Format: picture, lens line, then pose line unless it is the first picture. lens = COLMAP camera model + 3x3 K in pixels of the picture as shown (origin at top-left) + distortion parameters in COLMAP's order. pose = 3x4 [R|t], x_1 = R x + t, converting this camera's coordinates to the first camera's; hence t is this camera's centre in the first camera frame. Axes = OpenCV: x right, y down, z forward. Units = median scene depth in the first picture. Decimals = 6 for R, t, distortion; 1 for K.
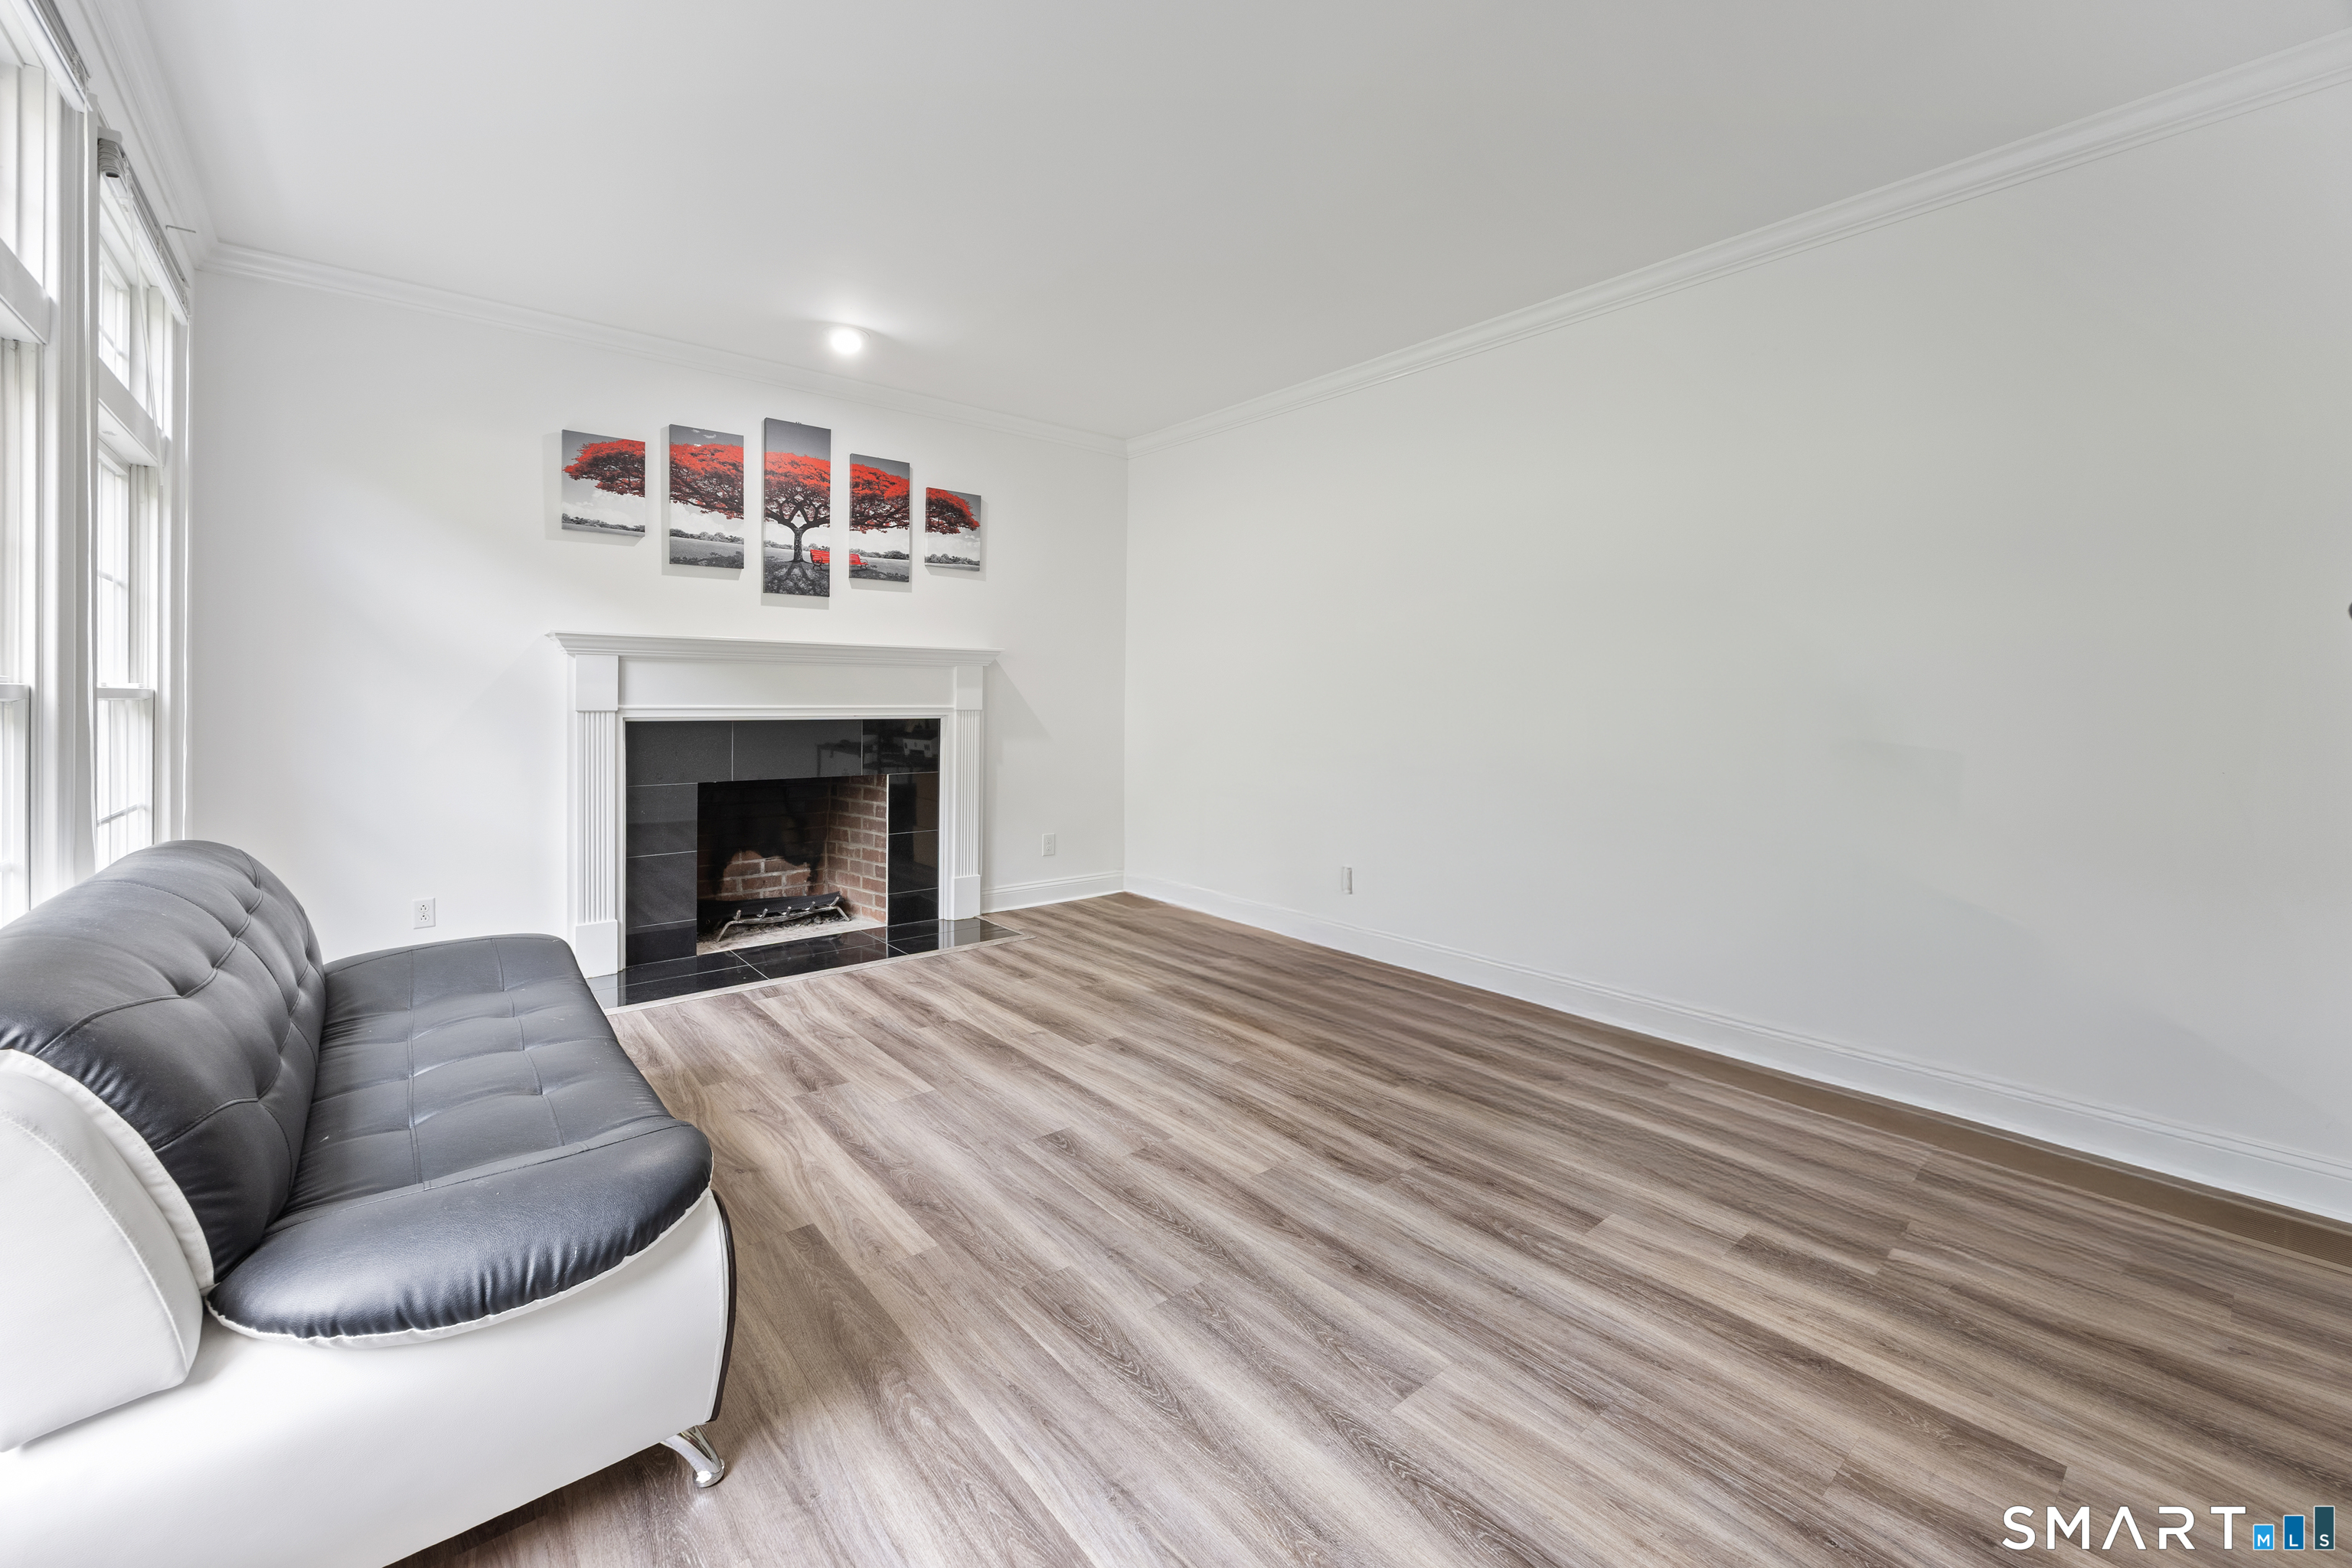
lens RADIAL K [[940.8, 0, 1157.5], [0, 940.8, 721.4], [0, 0, 1]] dist [-0.001376, -0.000247]
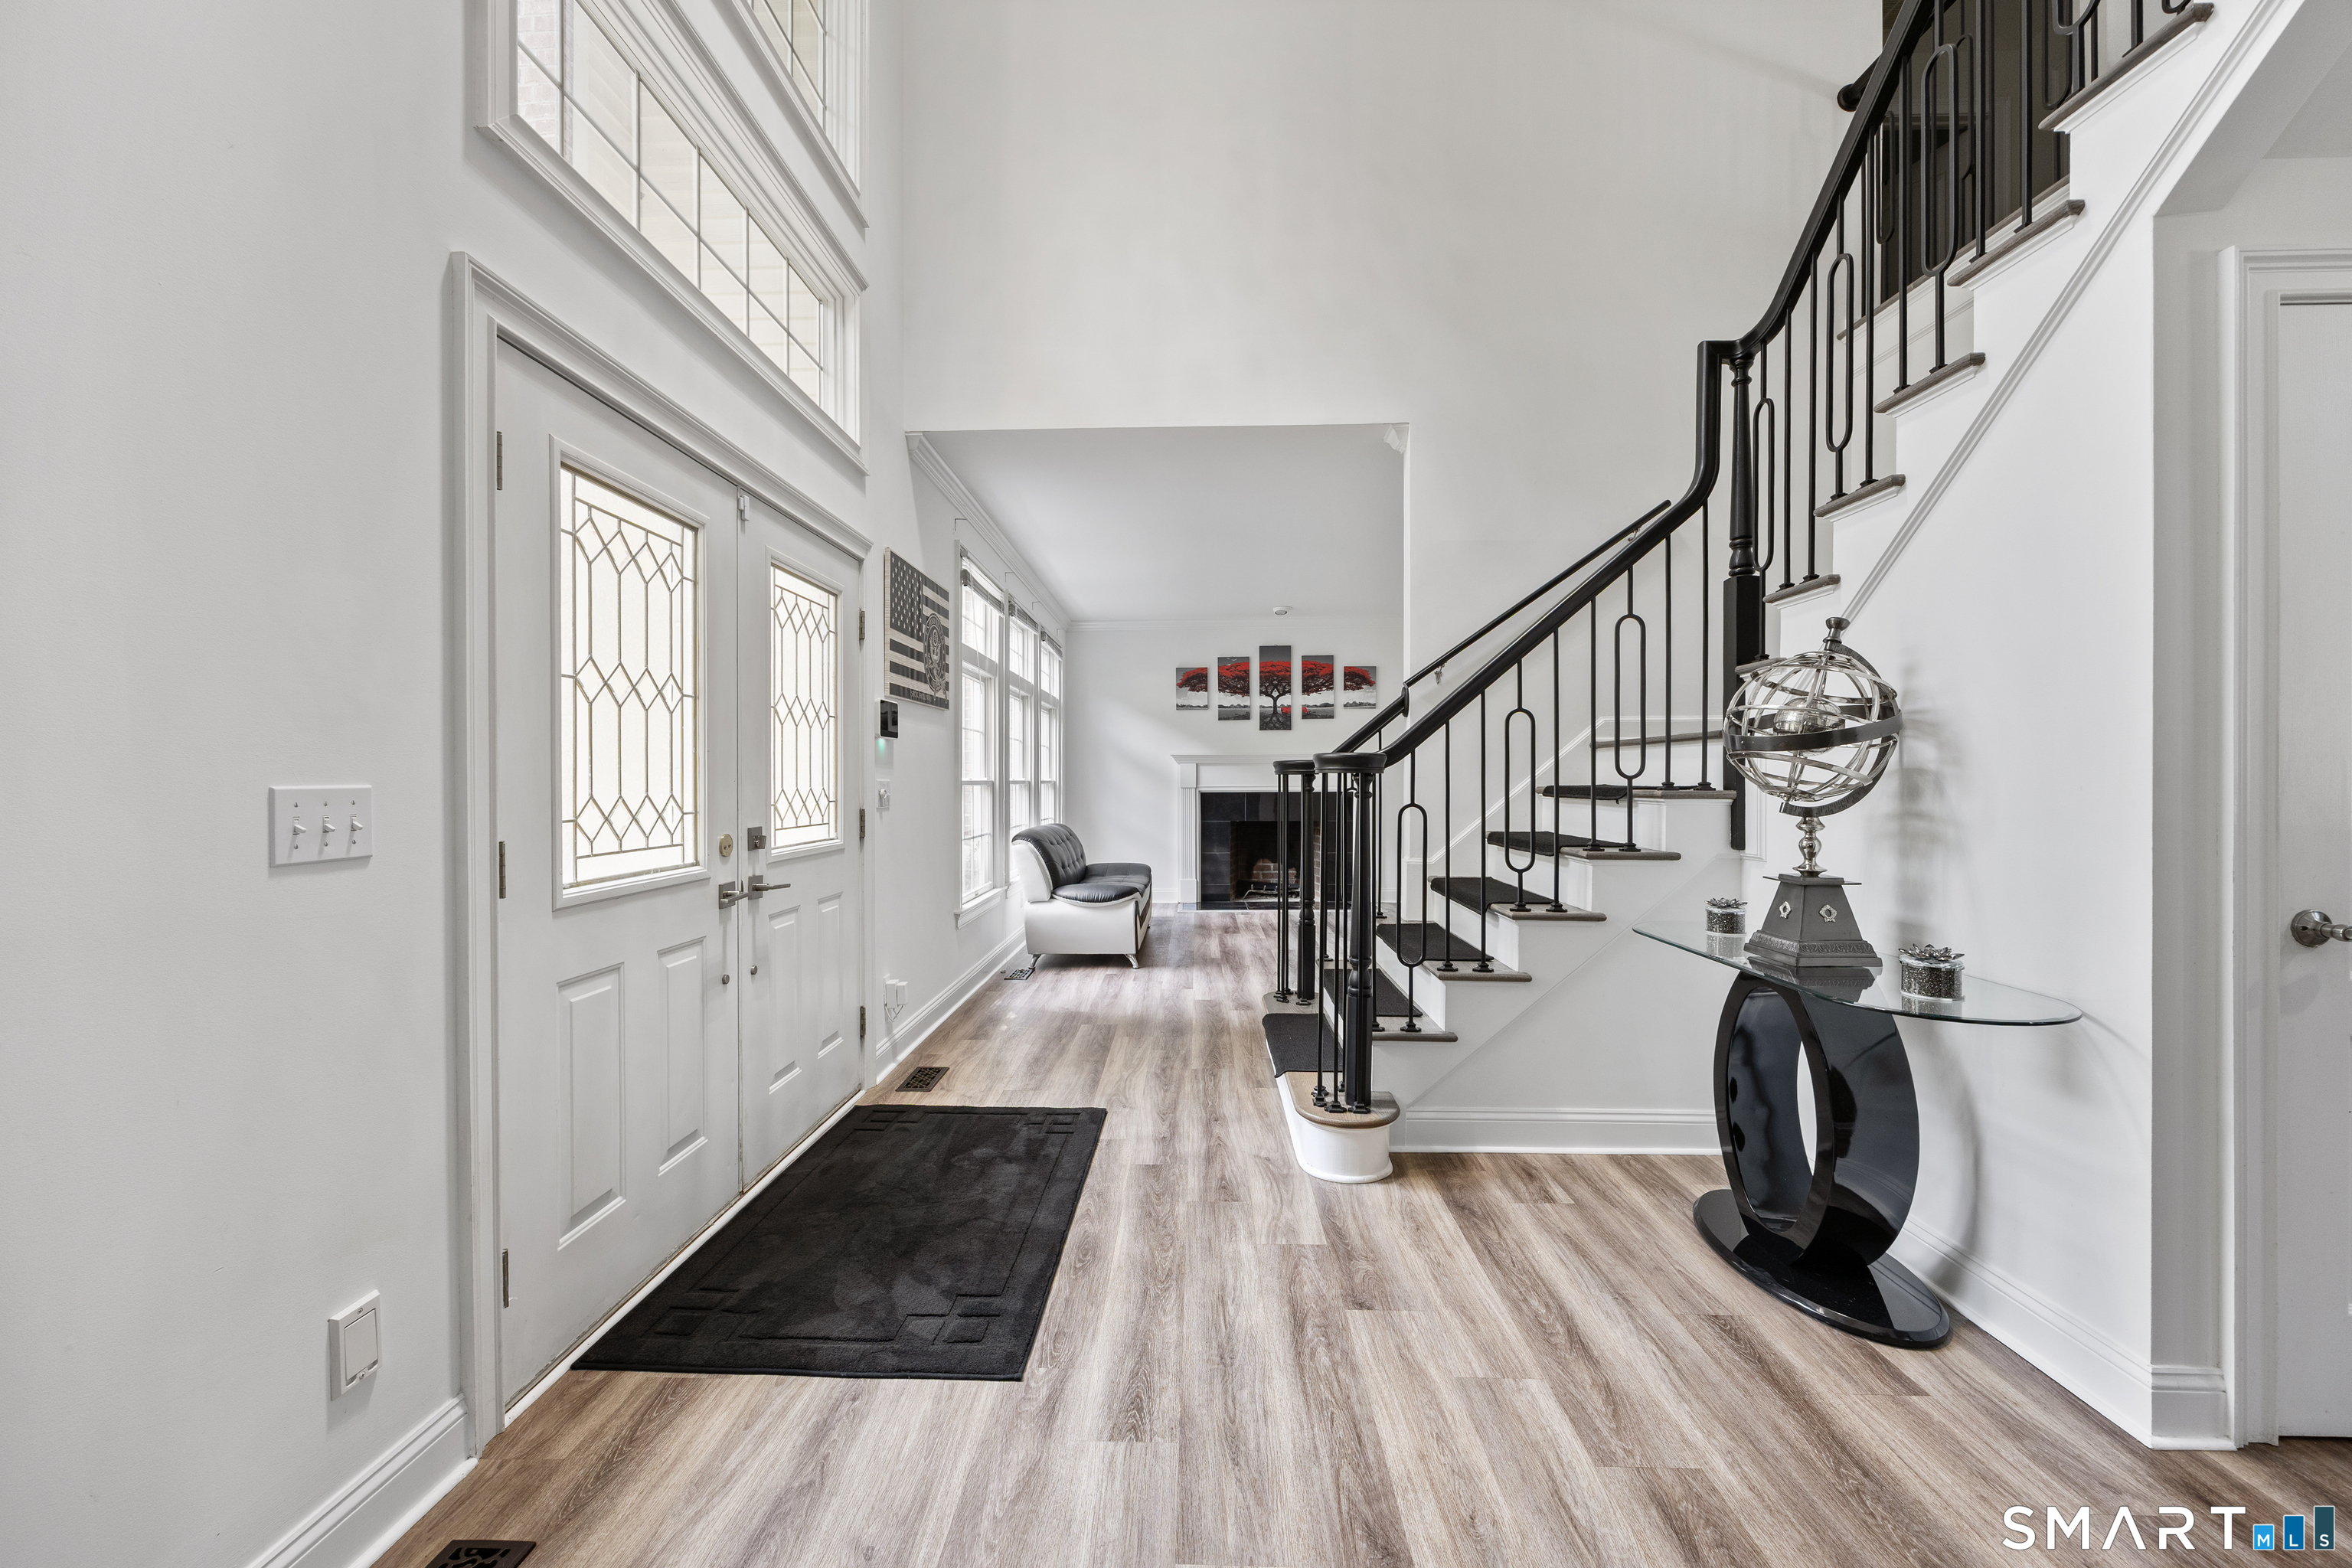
lens RADIAL K [[940.8, 0, 1173.6], [0, 940.8, 787.0], [0, 0, 1]] dist [-0.001376, -0.000247]
pose [[0.754628, -0.006488, -0.656121, 0.796215], [-0.005187, 0.999861, -0.015853, 0.022302], [0.656132, 0.015366, 0.754490, -0.683400]]
